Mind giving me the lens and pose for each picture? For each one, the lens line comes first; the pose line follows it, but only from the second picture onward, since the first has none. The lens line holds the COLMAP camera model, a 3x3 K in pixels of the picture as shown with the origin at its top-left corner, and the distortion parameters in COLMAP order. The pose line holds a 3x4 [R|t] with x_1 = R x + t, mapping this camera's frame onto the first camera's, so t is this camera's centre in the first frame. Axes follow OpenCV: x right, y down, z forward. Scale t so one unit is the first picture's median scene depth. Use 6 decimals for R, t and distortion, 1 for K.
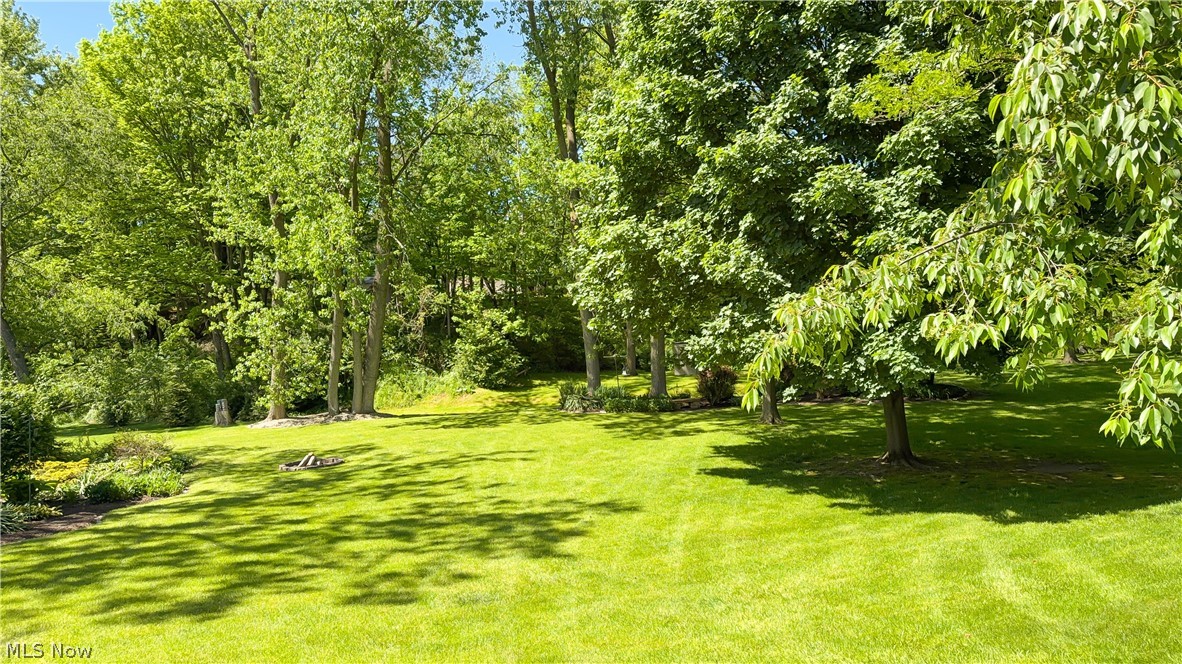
lens RADIAL K [[867.1, 0, 591.0], [0, 867.1, 332.0], [0, 0, 1]] dist [0.071257, -0.117420]
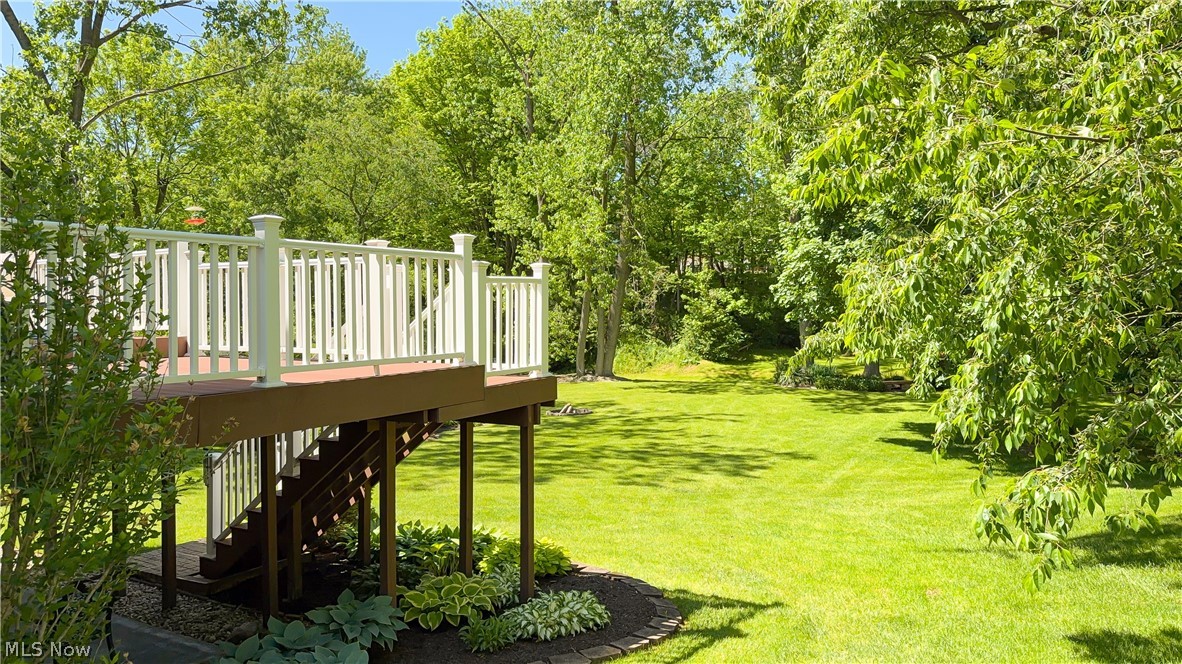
lens RADIAL K [[867.1, 0, 591.0], [0, 867.1, 332.0], [0, 0, 1]] dist [0.071257, -0.117420]
pose [[0.965018, 0.044063, -0.258453, 0.026353], [-0.035435, 0.998651, 0.037950, -0.011788], [0.259777, -0.027464, 0.965278, -0.155433]]
